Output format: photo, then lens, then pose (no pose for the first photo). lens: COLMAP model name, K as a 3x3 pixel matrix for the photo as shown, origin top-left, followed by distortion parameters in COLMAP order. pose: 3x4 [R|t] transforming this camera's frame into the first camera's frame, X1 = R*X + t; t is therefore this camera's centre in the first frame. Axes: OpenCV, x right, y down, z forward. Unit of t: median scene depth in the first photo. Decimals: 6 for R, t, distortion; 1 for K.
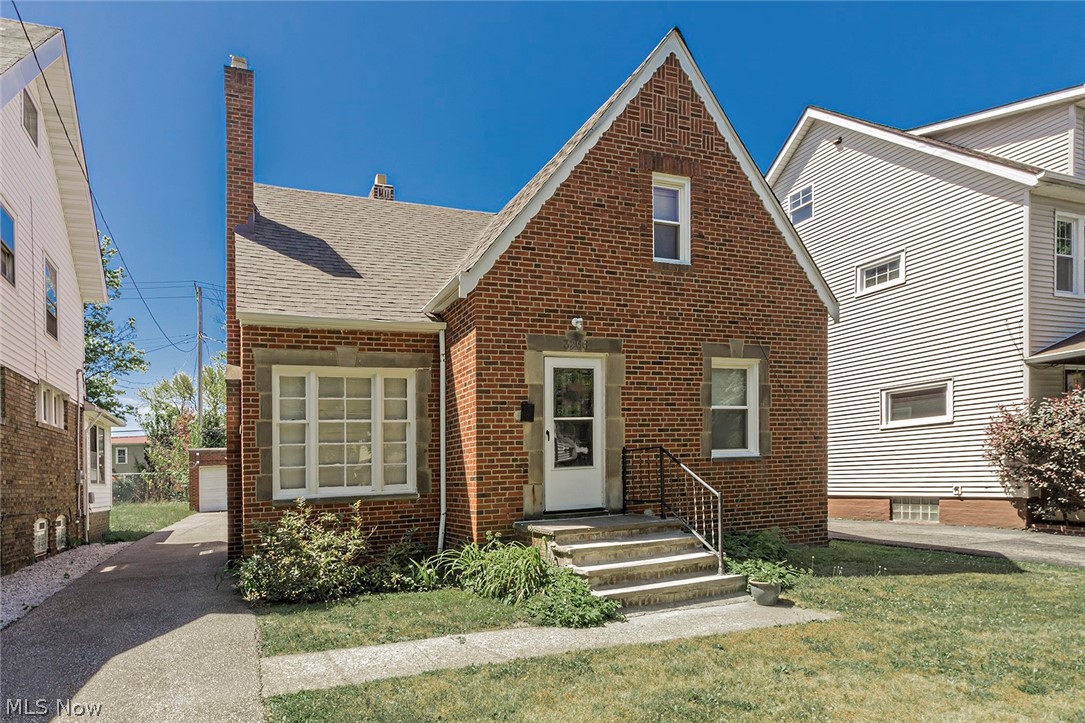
lens RADIAL K [[510.2, 0, 483.6], [0, 510.2, 357.3], [0, 0, 1]] dist [0.002331, -0.000821]
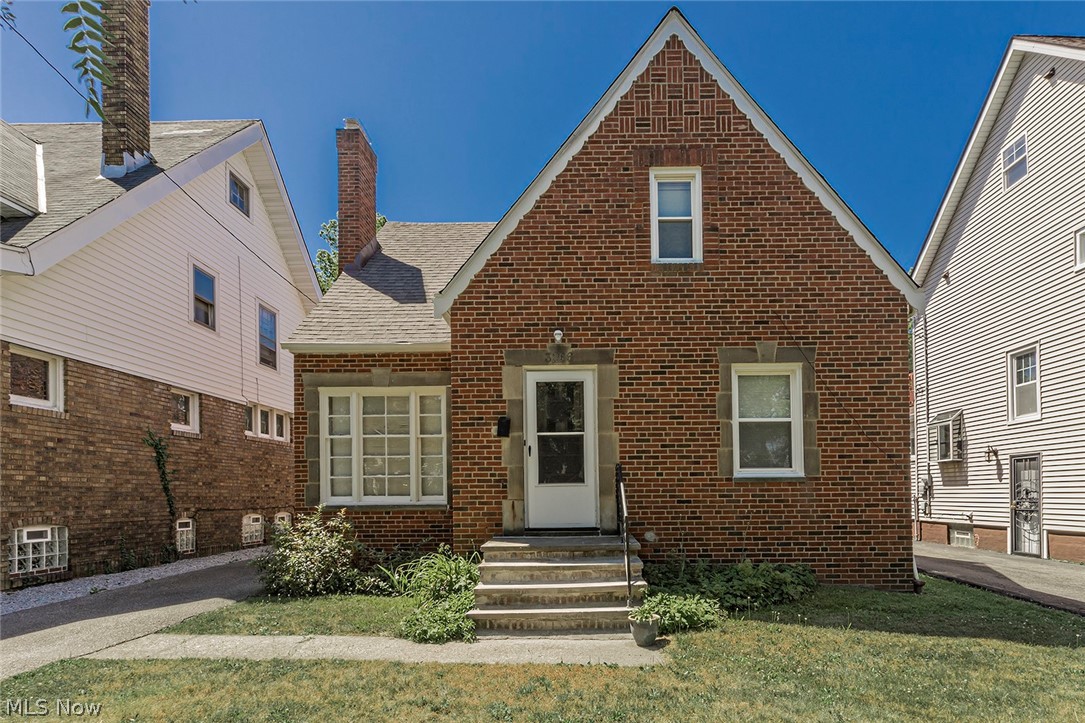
lens RADIAL K [[510.2, 0, 536.9], [0, 510.2, 361.7], [0, 0, 1]] dist [0.002331, -0.000821]
pose [[0.951843, -0.044982, -0.303269, 0.405875], [0.040390, 0.998955, -0.021401, 0.002181], [0.303915, 0.008122, 0.952665, 0.055180]]
